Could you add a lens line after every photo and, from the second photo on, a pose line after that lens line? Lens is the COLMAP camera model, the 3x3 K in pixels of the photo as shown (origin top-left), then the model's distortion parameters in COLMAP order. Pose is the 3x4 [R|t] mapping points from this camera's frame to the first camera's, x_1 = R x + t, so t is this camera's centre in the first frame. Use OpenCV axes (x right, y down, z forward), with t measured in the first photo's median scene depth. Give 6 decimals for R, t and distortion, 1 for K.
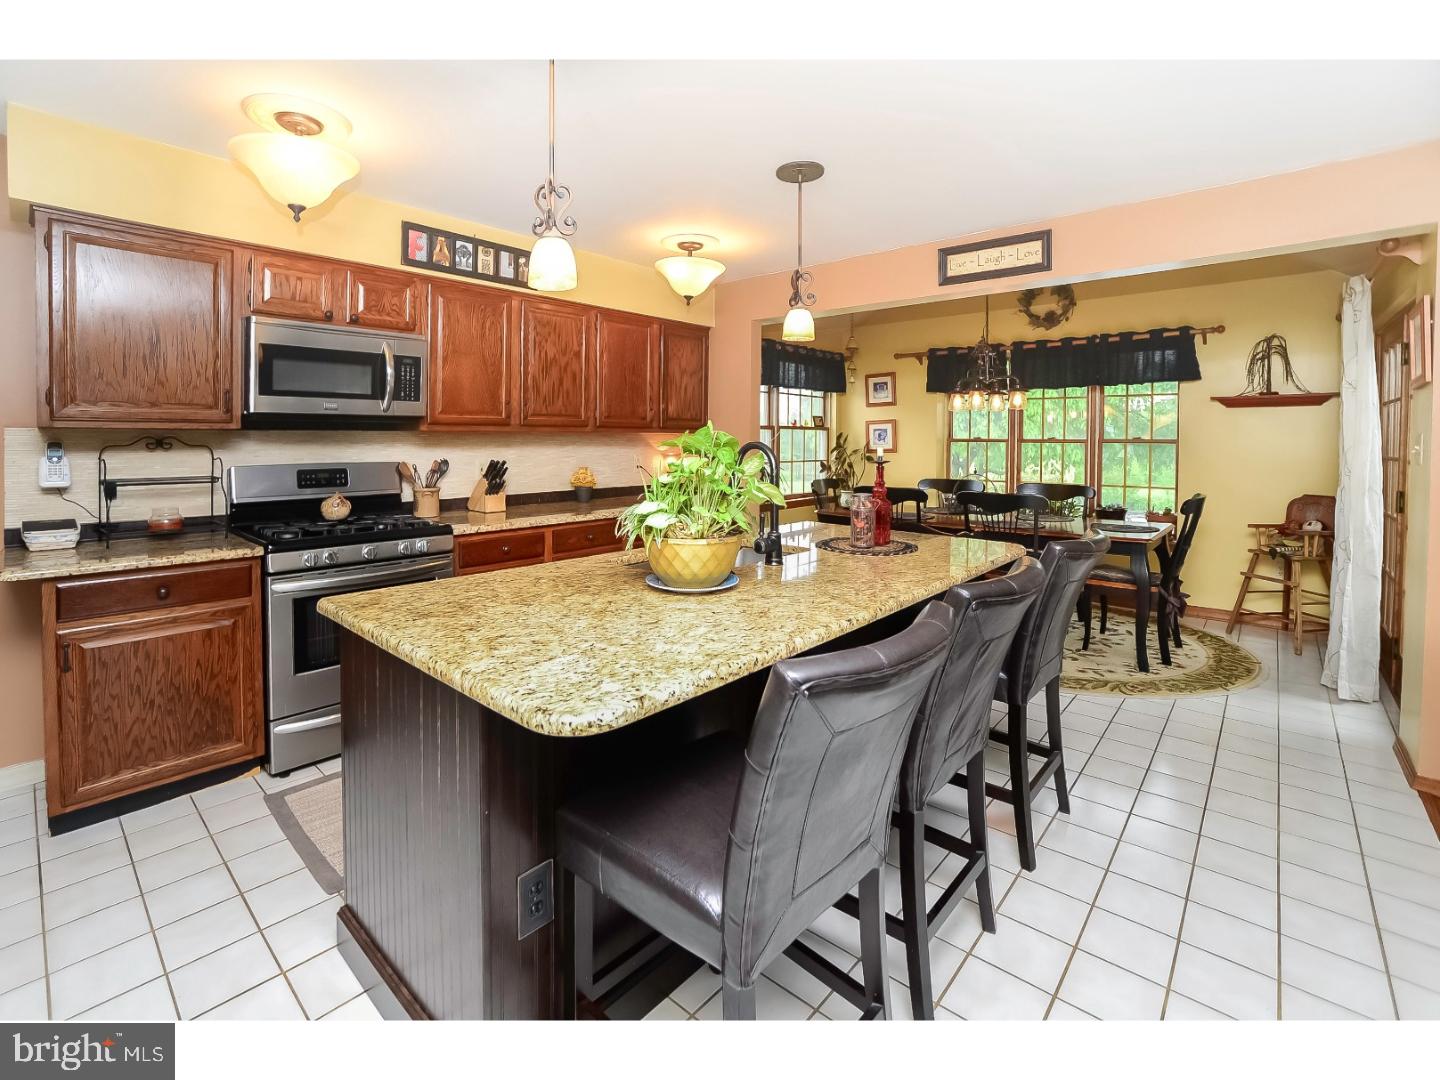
lens RADIAL K [[669.7, 0, 720.0], [0, 669.7, 540.0], [0, 0, 1]] dist [-0.076523, 0.012749]
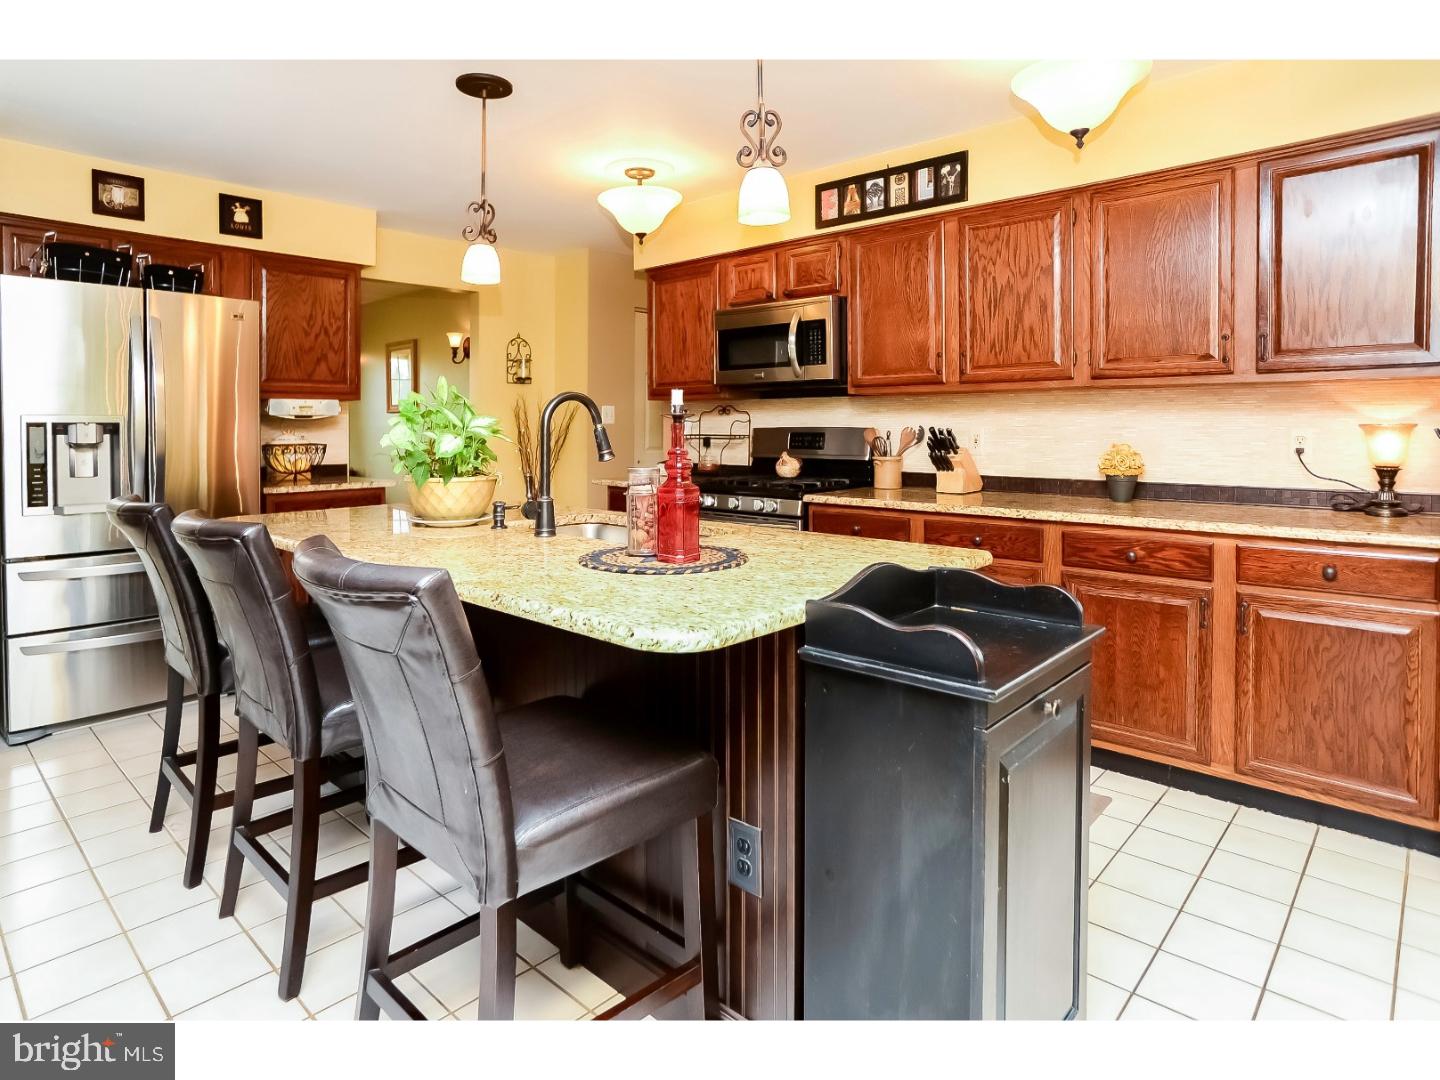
lens RADIAL K [[790.8, 0, 720.0], [0, 790.8, 540.0], [0, 0, 1]] dist [-0.080505, 0.000229]
pose [[-0.026313, 0.153078, -0.987864, 0.718051], [-0.118450, 0.980767, 0.155133, -0.113376], [0.992611, 0.121094, -0.007675, 0.848523]]
